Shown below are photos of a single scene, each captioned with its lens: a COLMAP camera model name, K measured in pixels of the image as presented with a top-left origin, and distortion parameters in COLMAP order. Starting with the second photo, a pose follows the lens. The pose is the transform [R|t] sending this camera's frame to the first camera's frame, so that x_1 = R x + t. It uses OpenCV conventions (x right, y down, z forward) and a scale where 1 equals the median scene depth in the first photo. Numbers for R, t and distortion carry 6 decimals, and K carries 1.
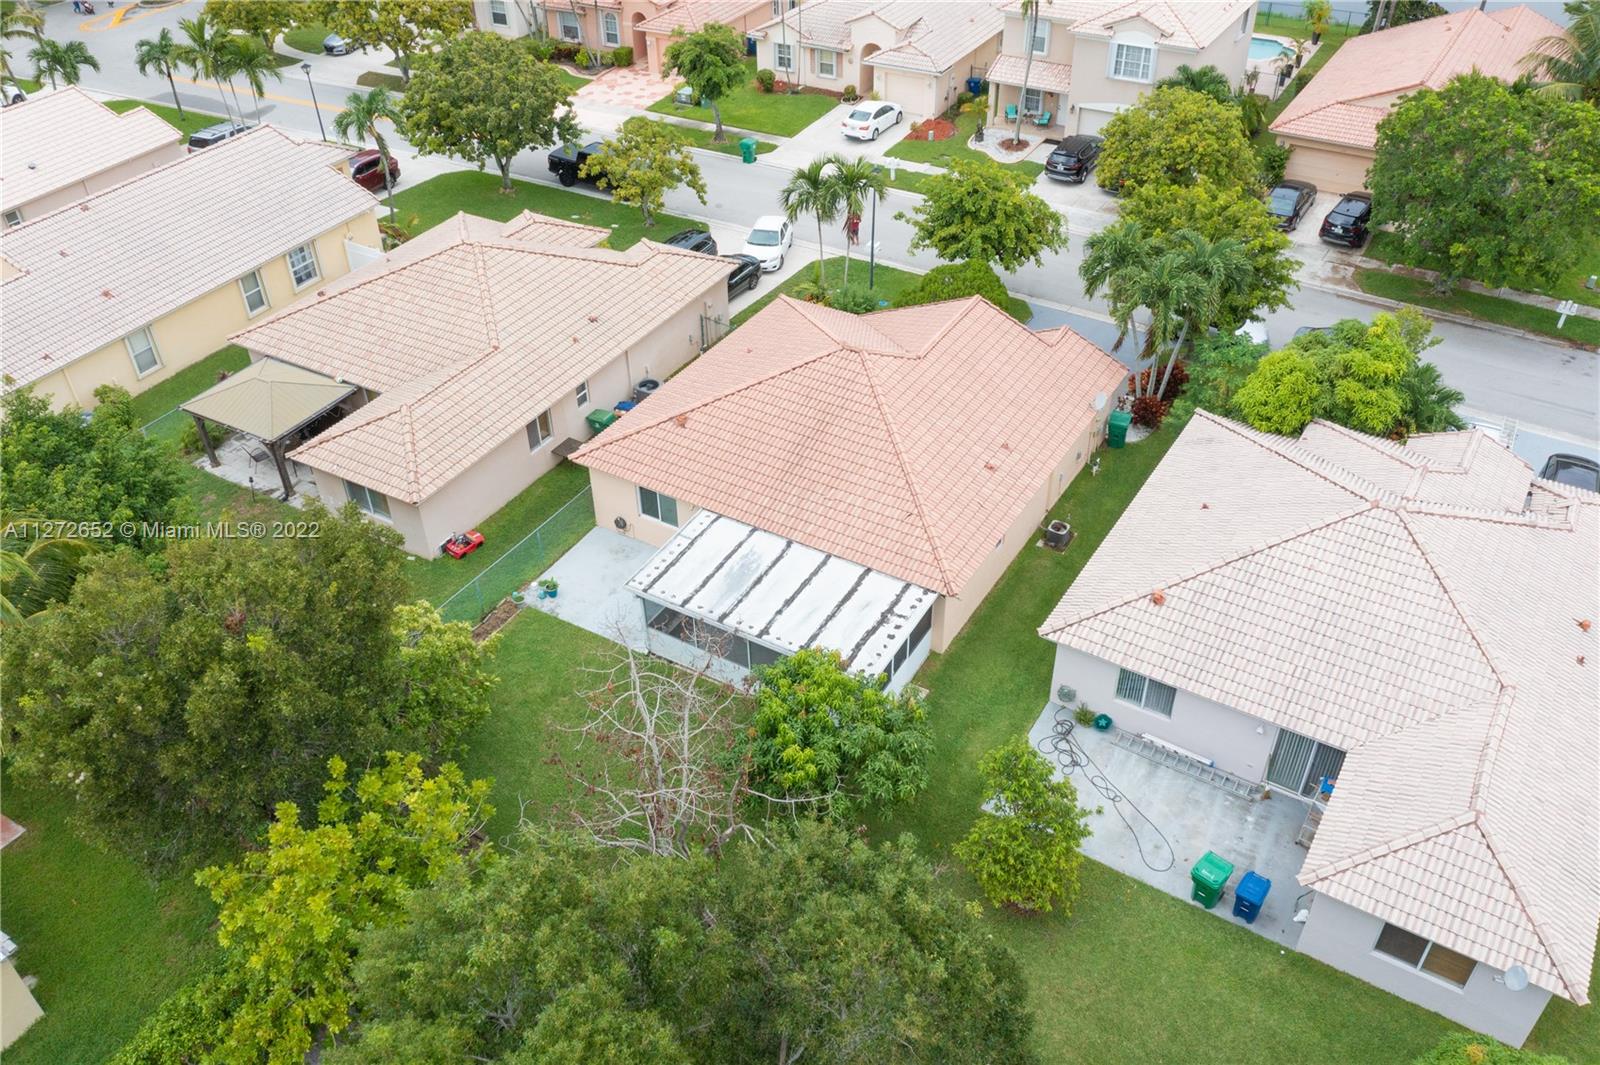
lens RADIAL K [[1273.8, 0, 796.6], [0, 1273.8, 525.6], [0, 0, 1]] dist [0.000620, 0.006688]
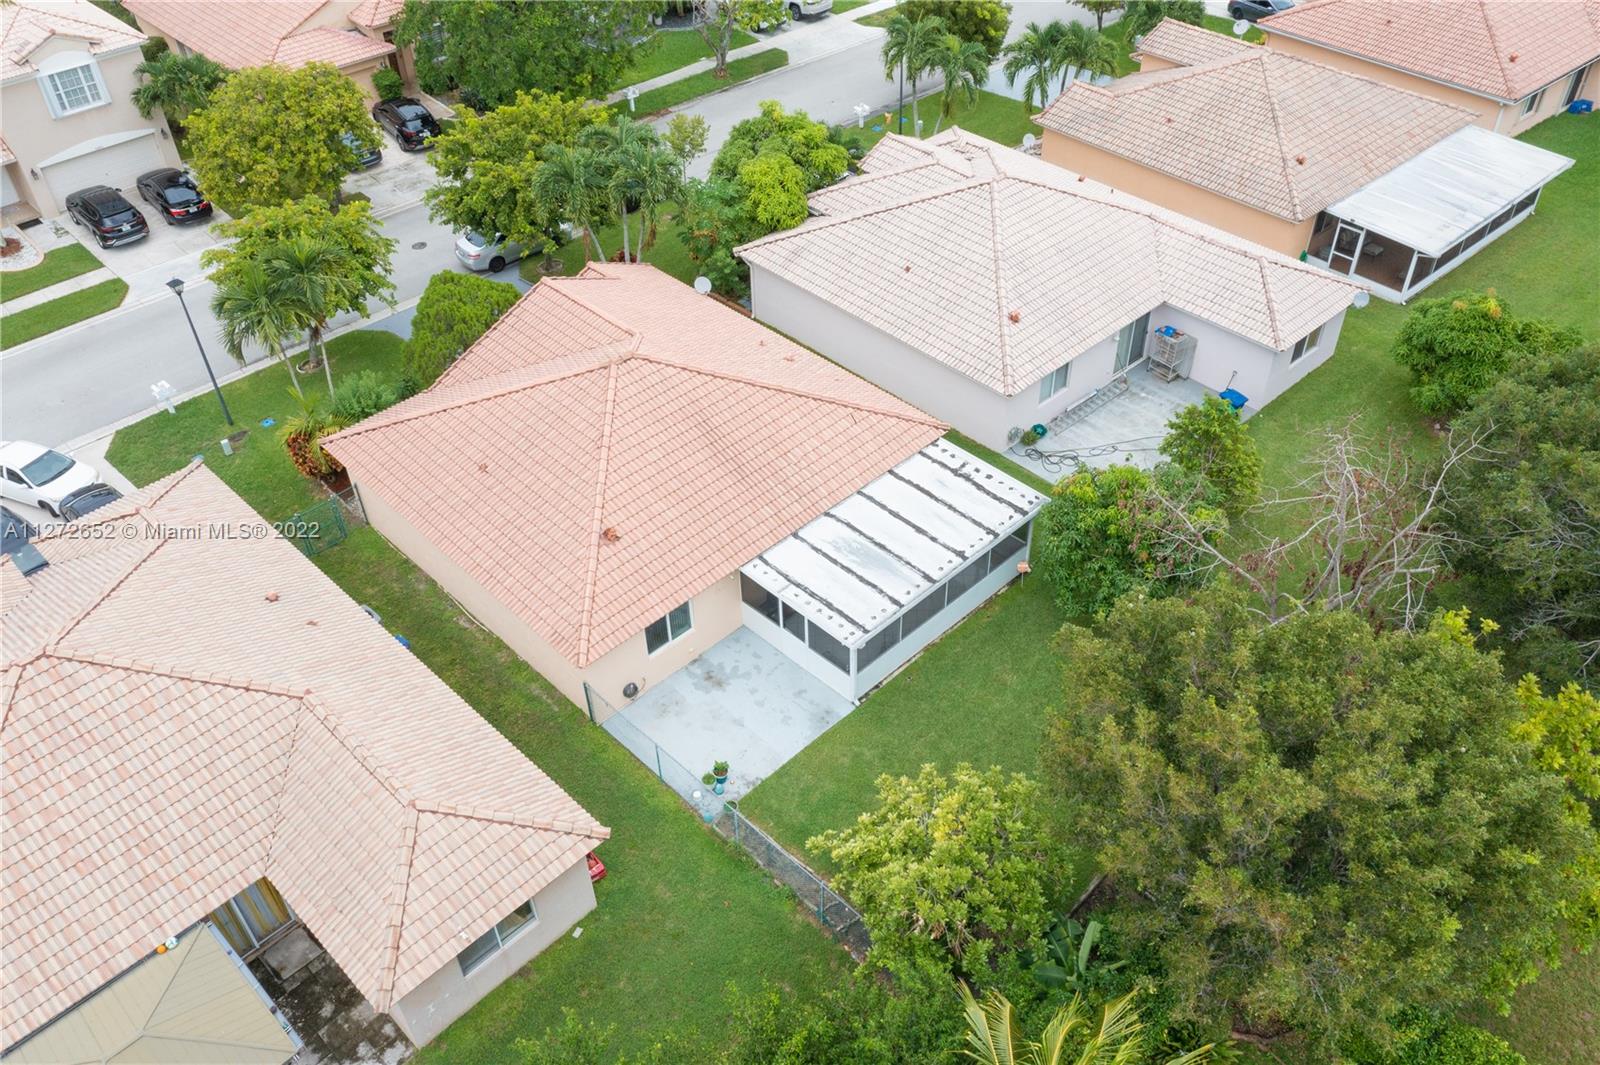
lens RADIAL K [[1273.8, 0, 796.6], [0, 1273.8, 525.6], [0, 0, 1]] dist [0.000620, 0.006688]
pose [[0.253778, -0.621216, 0.741409, -0.666063], [0.598193, 0.703140, 0.384394, -0.332061], [-0.760106, 0.345955, 0.550049, 0.470972]]
